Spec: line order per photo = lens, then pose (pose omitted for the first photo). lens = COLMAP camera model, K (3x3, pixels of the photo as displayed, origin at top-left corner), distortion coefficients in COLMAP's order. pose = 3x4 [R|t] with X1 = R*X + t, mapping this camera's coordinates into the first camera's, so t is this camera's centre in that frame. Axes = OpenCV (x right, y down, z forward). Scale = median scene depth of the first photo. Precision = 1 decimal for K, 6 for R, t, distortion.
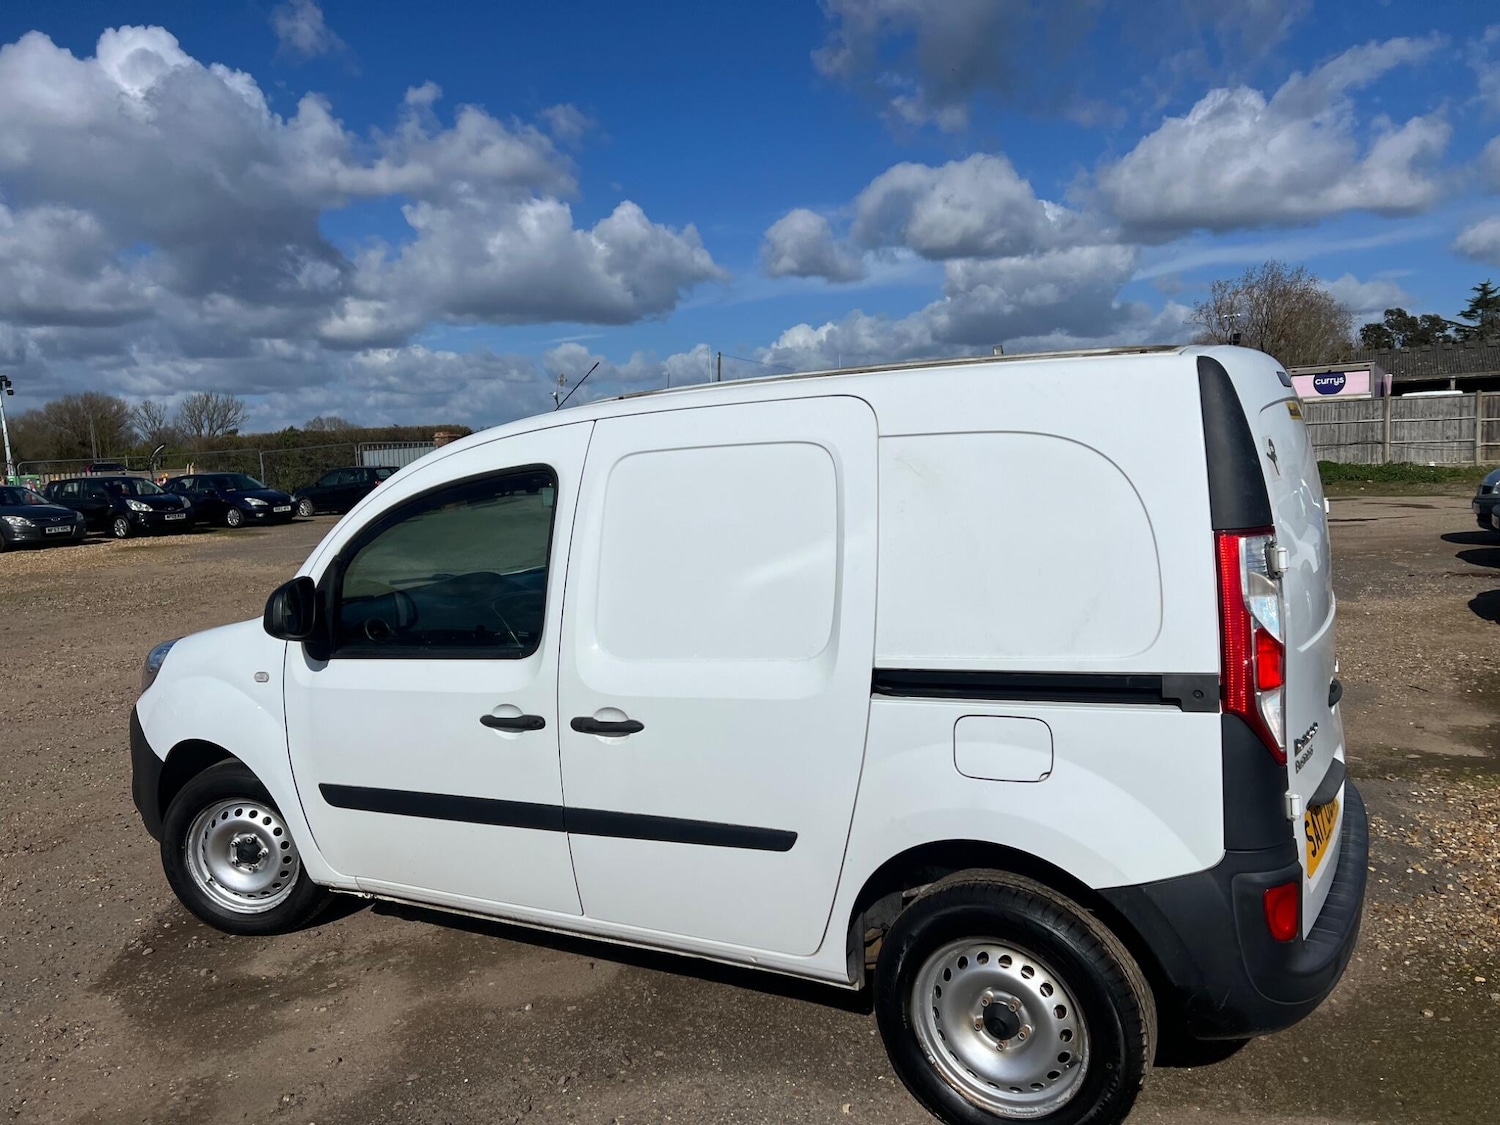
lens RADIAL K [[1107.7, 0, 750.0], [0, 1107.7, 562.5], [0, 0, 1]] dist [0.057390, -0.056846]
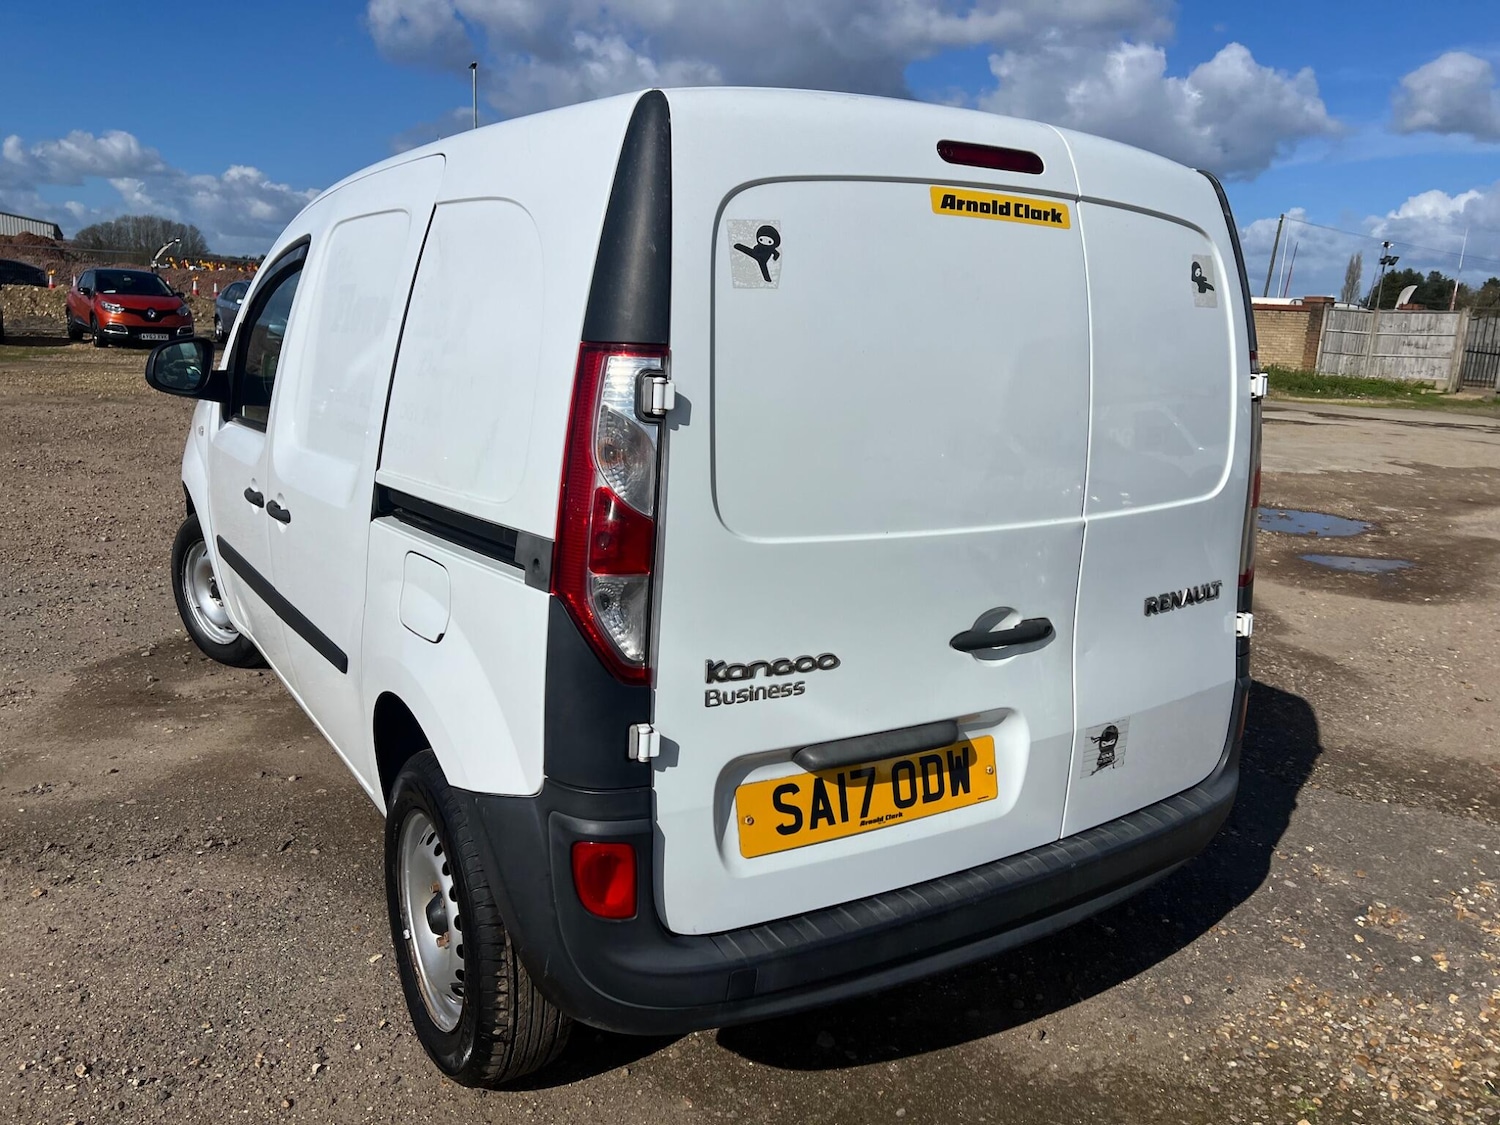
lens RADIAL K [[1100.7, 0, 749.4], [0, 1100.7, 538.3], [0, 0, 1]] dist [0.079755, -0.087145]
pose [[0.883779, 0.177121, -0.433084, 0.543016], [-0.133014, 0.982501, 0.130381, -0.008822], [0.448599, -0.057622, 0.891874, 0.266291]]
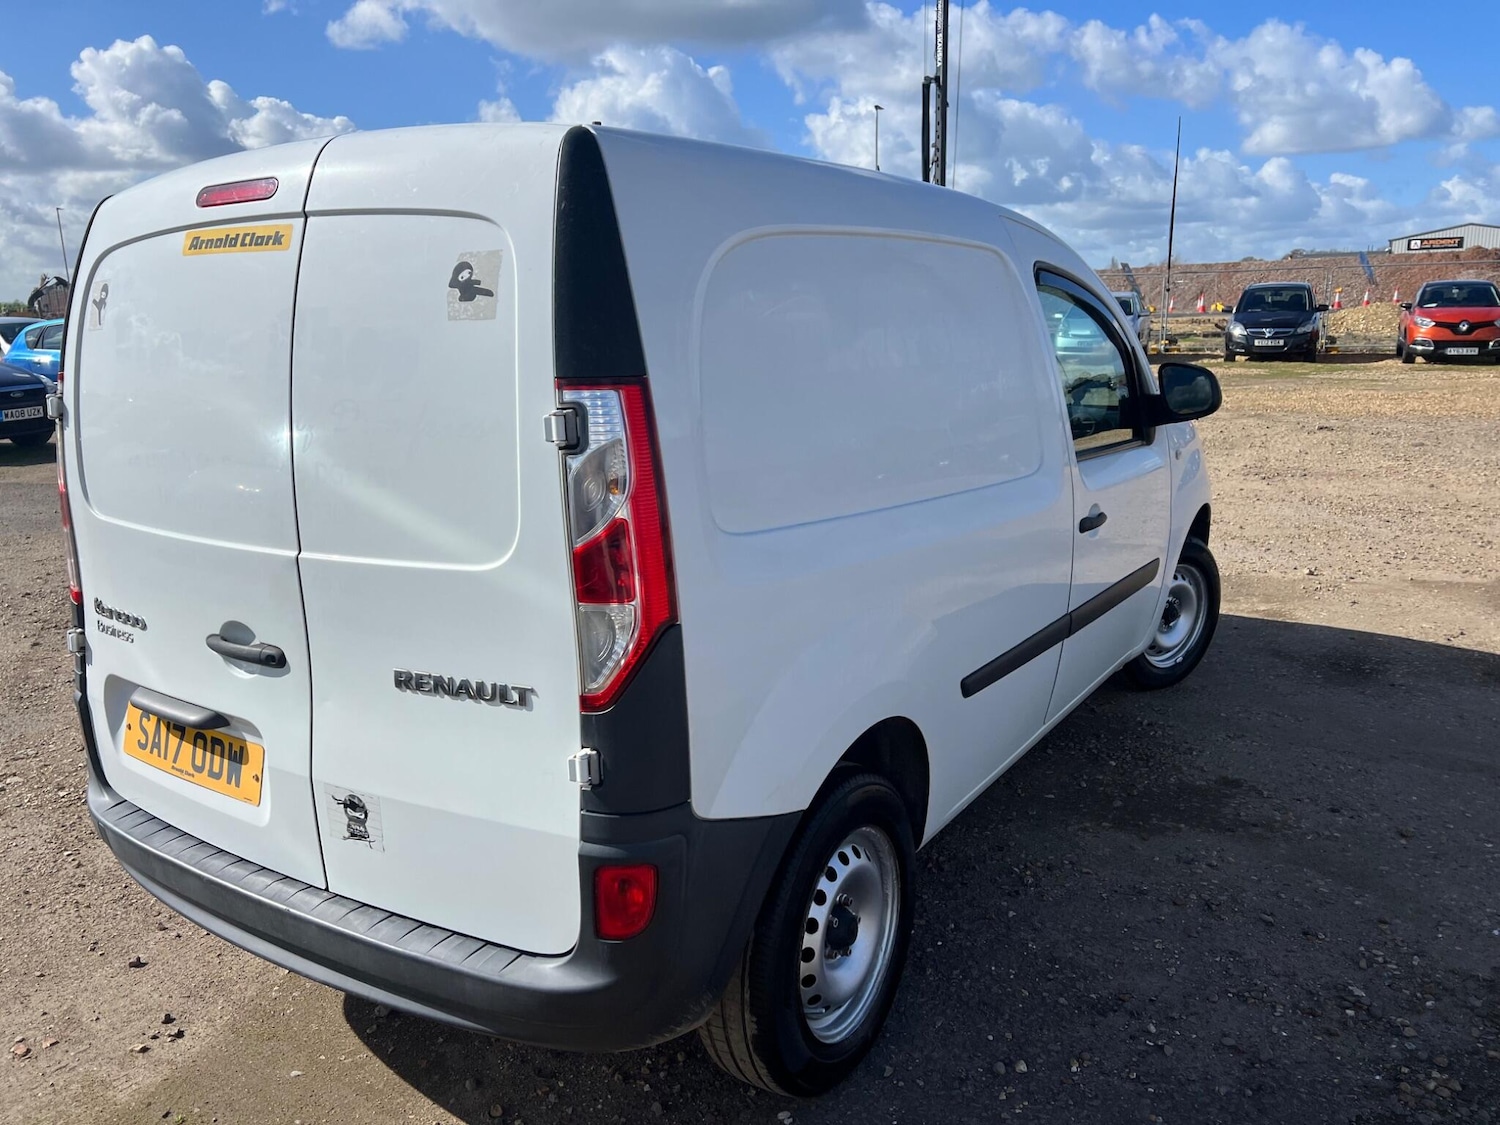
lens RADIAL K [[1111.3, 0, 730.0], [0, 1111.3, 566.0], [0, 0, 1]] dist [0.050272, -0.059414]
pose [[-0.053298, 0.270122, -0.961350, 0.959960], [-0.075708, 0.958854, 0.273618, -0.126861], [0.995705, 0.087365, -0.030654, 1.081297]]
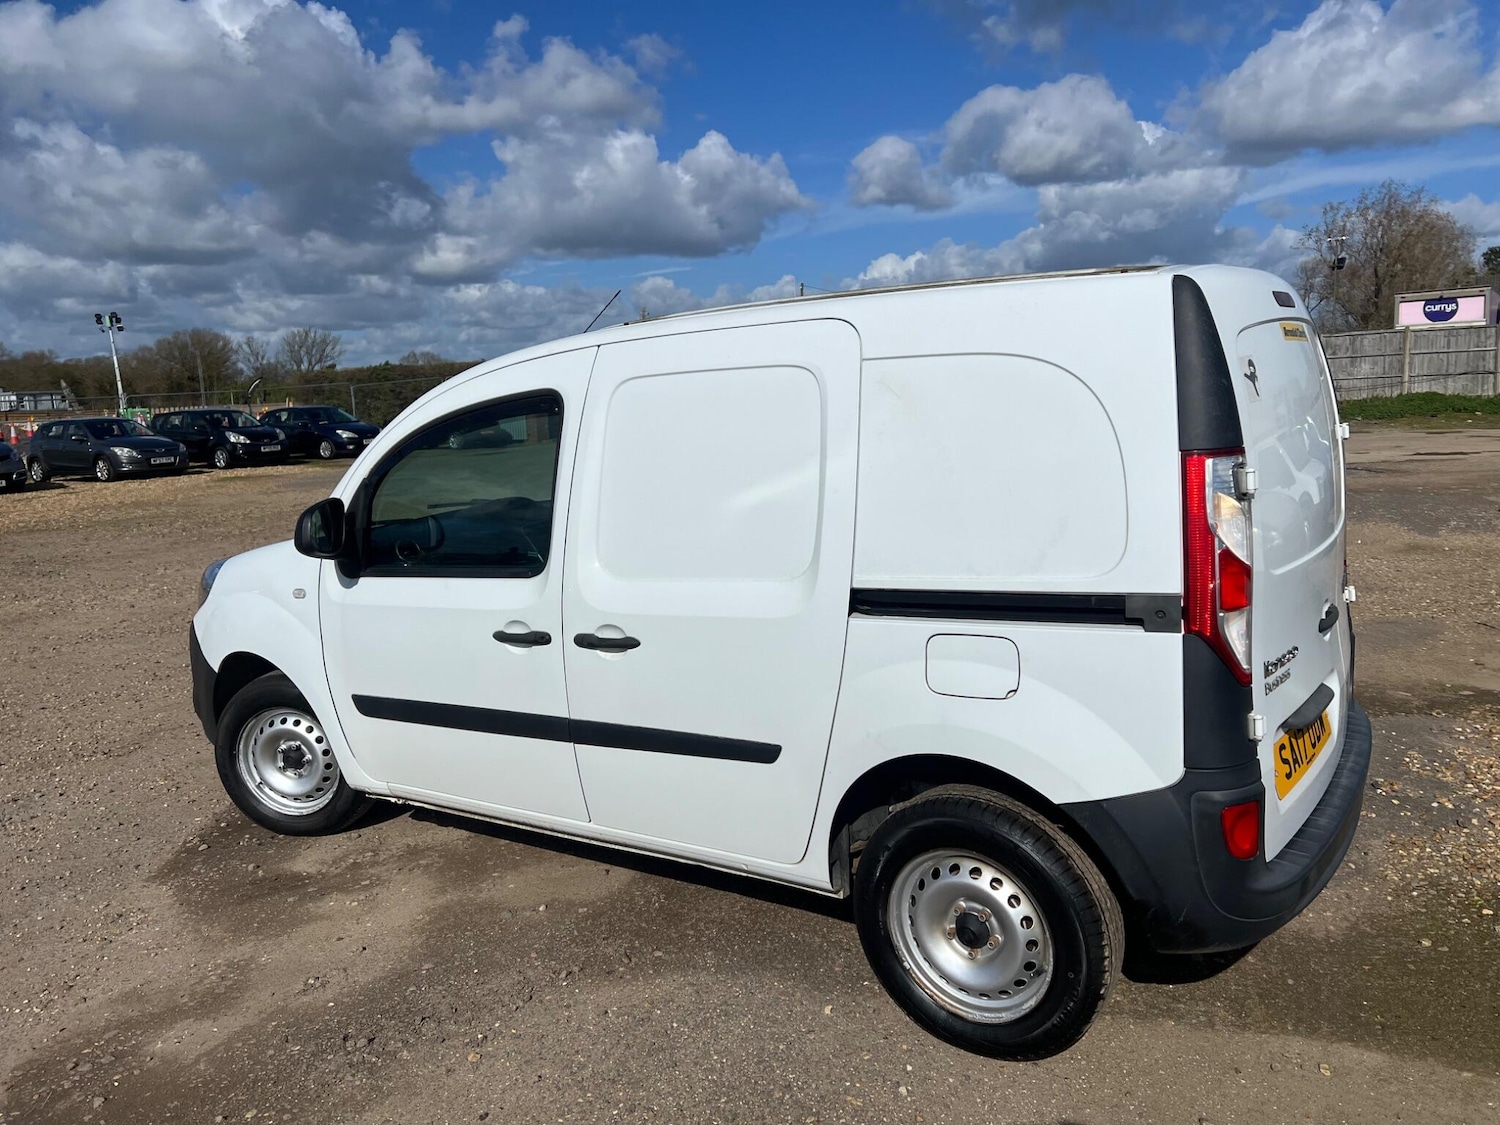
lens RADIAL K [[1109.1, 0, 750.1], [0, 1109.1, 534.7], [0, 0, 1]] dist [0.053308, -0.051404]
pose [[0.997119, 0.007781, -0.075459, 0.069541], [-0.005174, 0.999385, 0.034680, 0.007983], [0.075683, -0.034190, 0.996546, -0.021574]]
